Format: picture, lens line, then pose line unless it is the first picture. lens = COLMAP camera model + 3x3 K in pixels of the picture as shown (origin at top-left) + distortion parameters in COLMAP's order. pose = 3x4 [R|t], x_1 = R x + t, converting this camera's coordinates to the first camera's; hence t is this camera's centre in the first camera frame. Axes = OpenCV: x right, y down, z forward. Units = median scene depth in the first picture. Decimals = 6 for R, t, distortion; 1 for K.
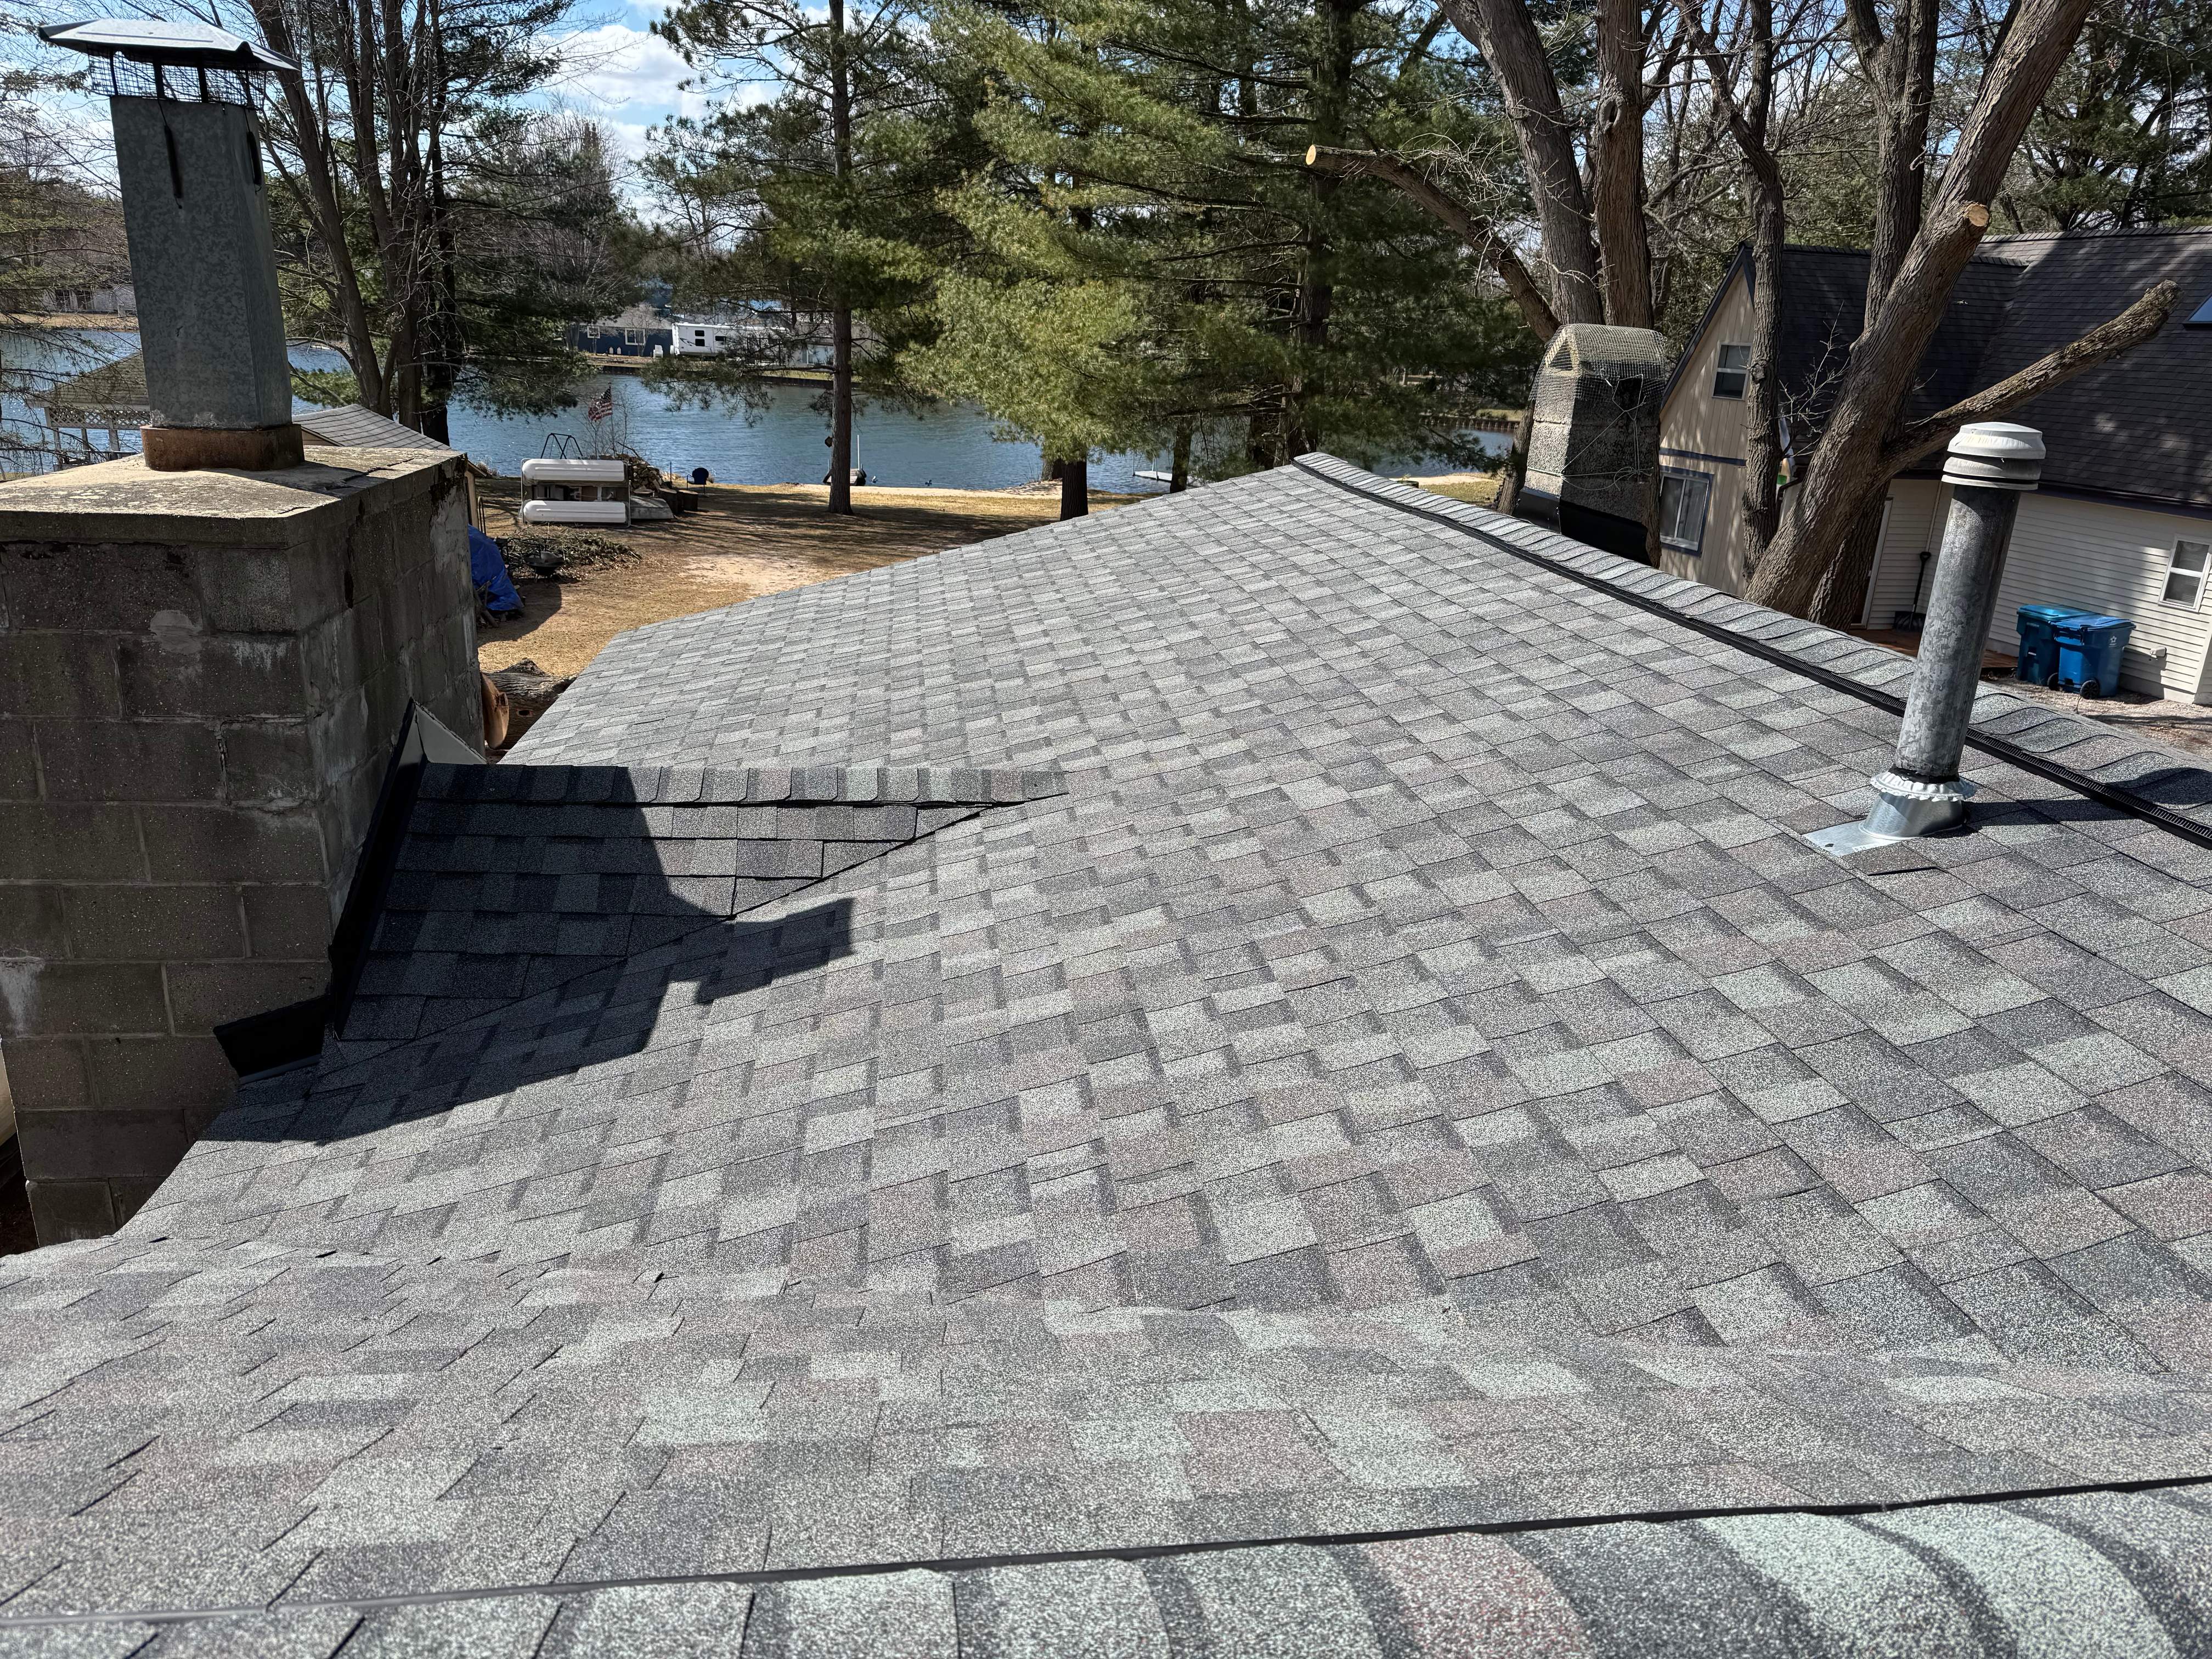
lens RADIAL K [[1495.7, 0, 1095.2], [0, 1495.7, 825.3], [0, 0, 1]] dist [0.019232, -0.007057]
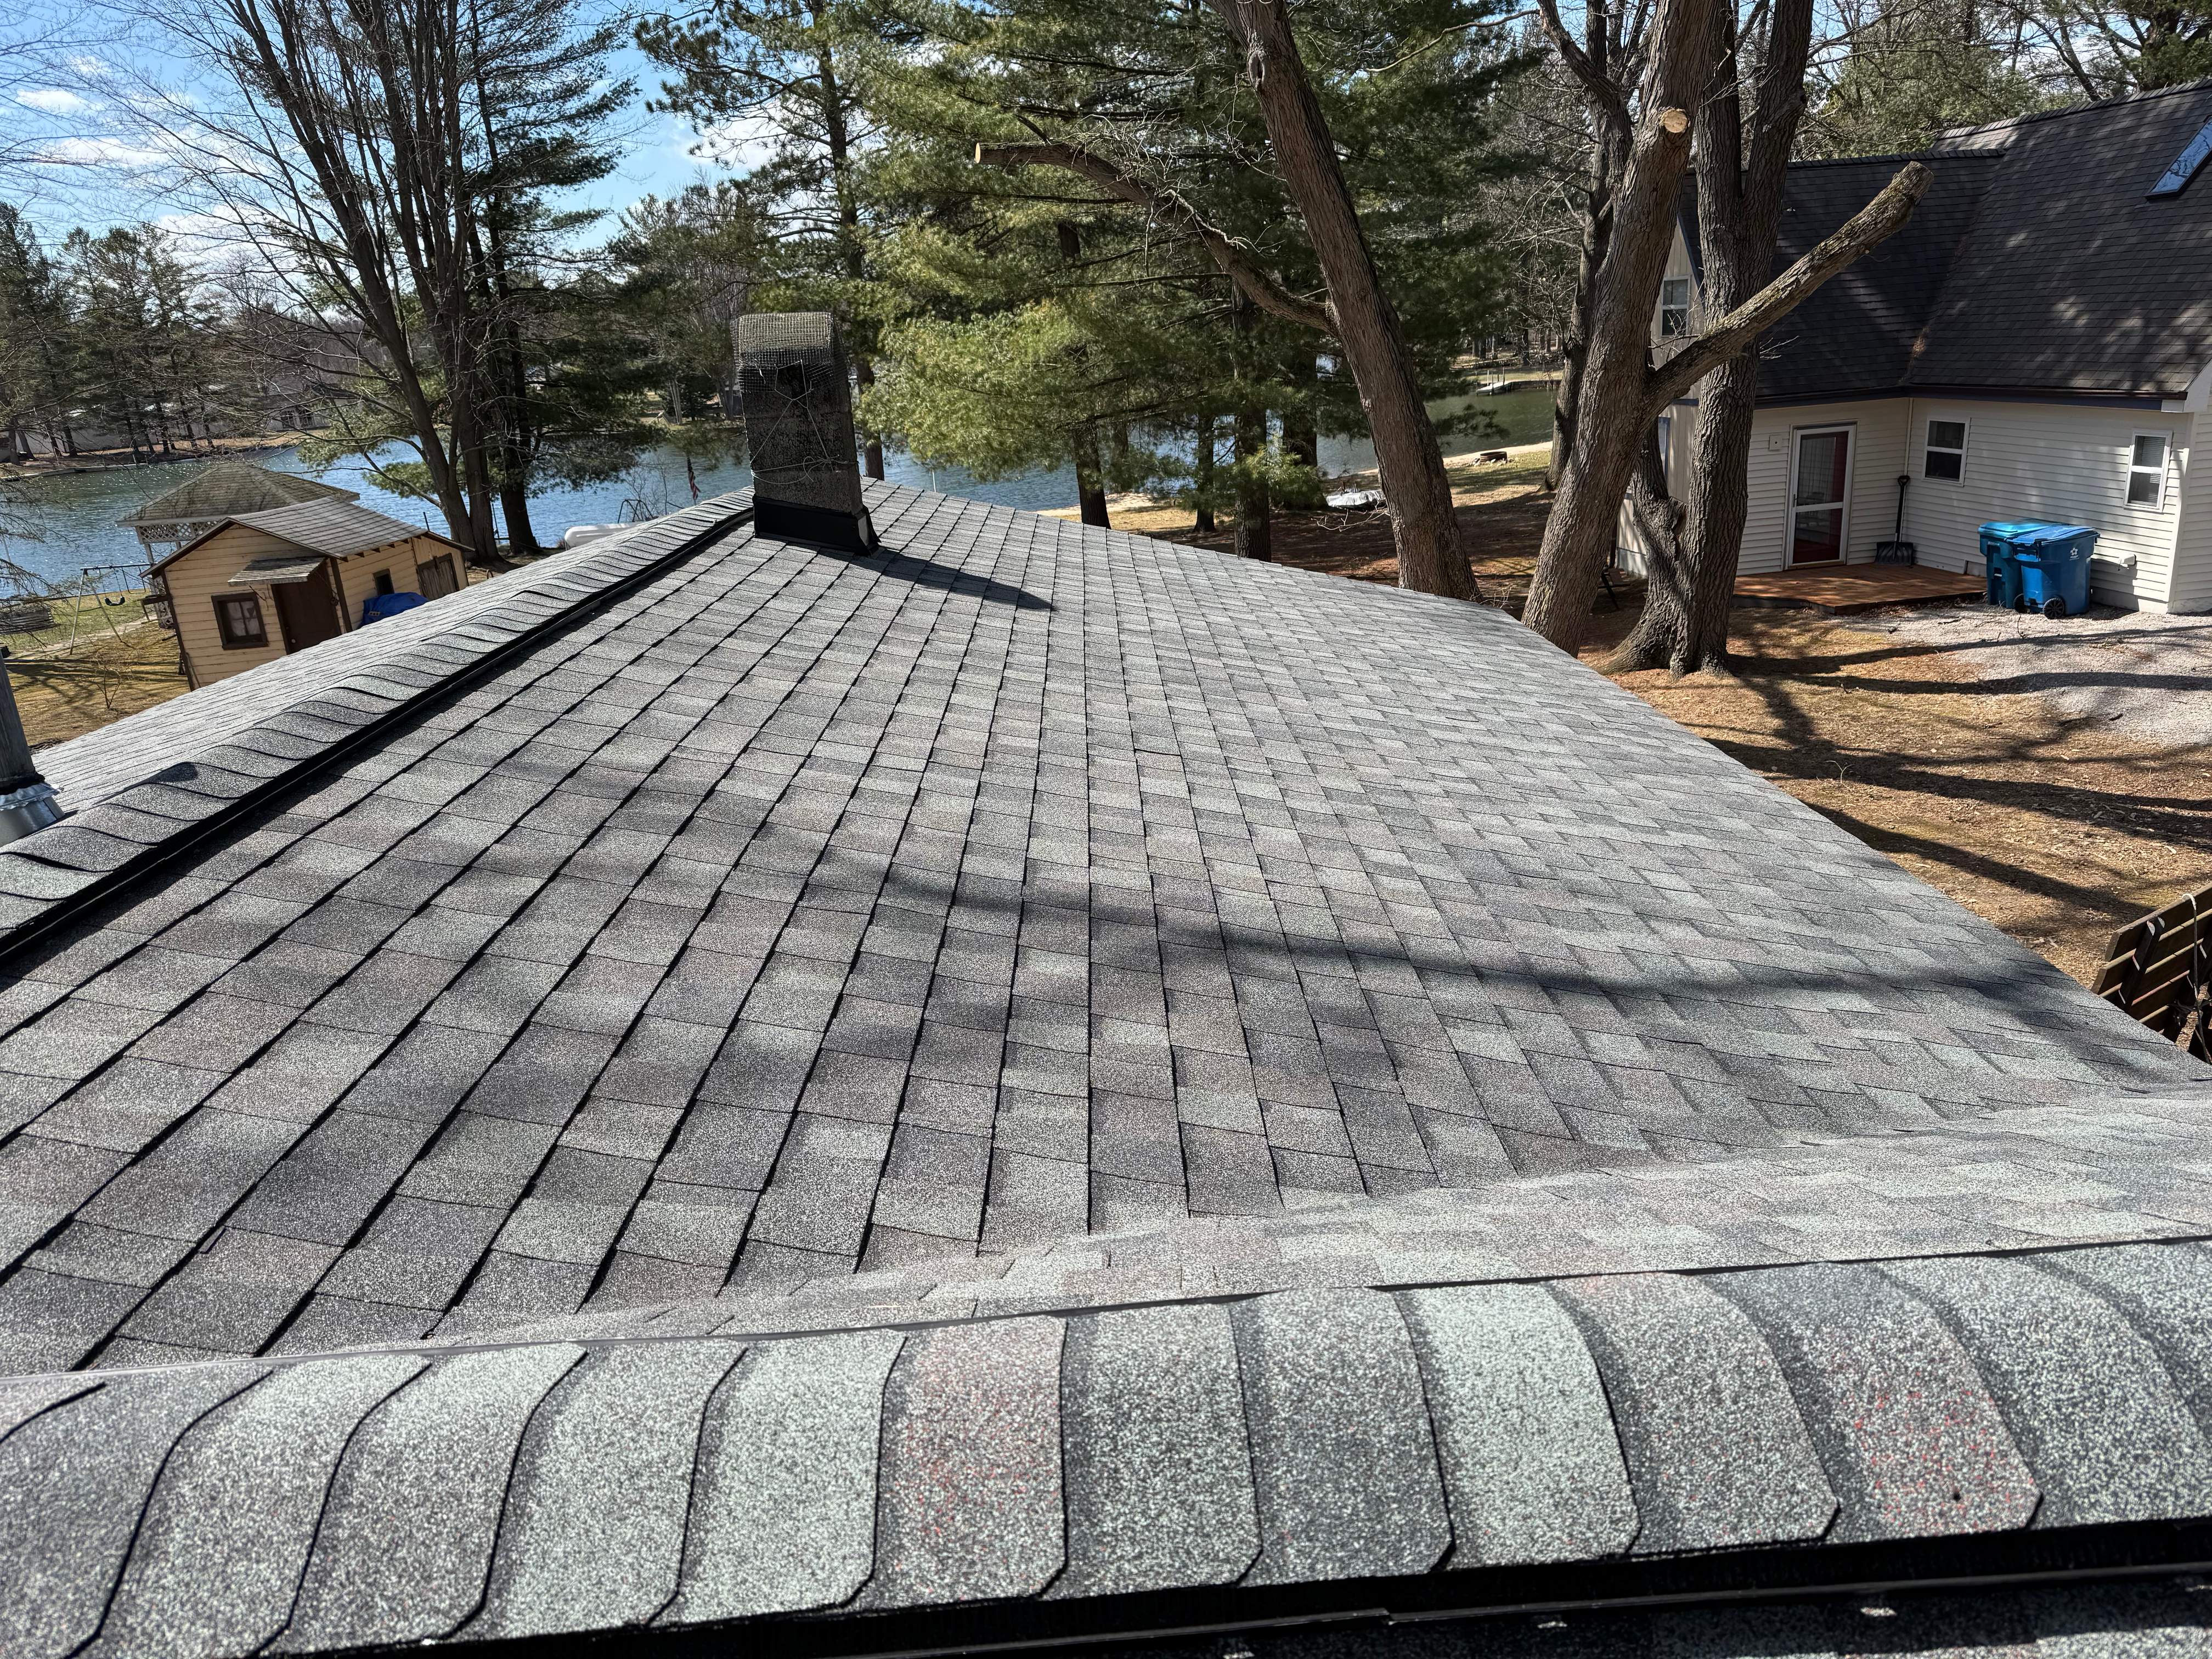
lens RADIAL K [[1495.7, 0, 1113.0], [0, 1495.7, 834.3], [0, 0, 1]] dist [0.019232, -0.007057]
pose [[0.988734, -0.077621, -0.127982, 0.202870], [0.077341, 0.996979, -0.007166, 0.008935], [0.128152, -0.002813, 0.991751, 0.020058]]
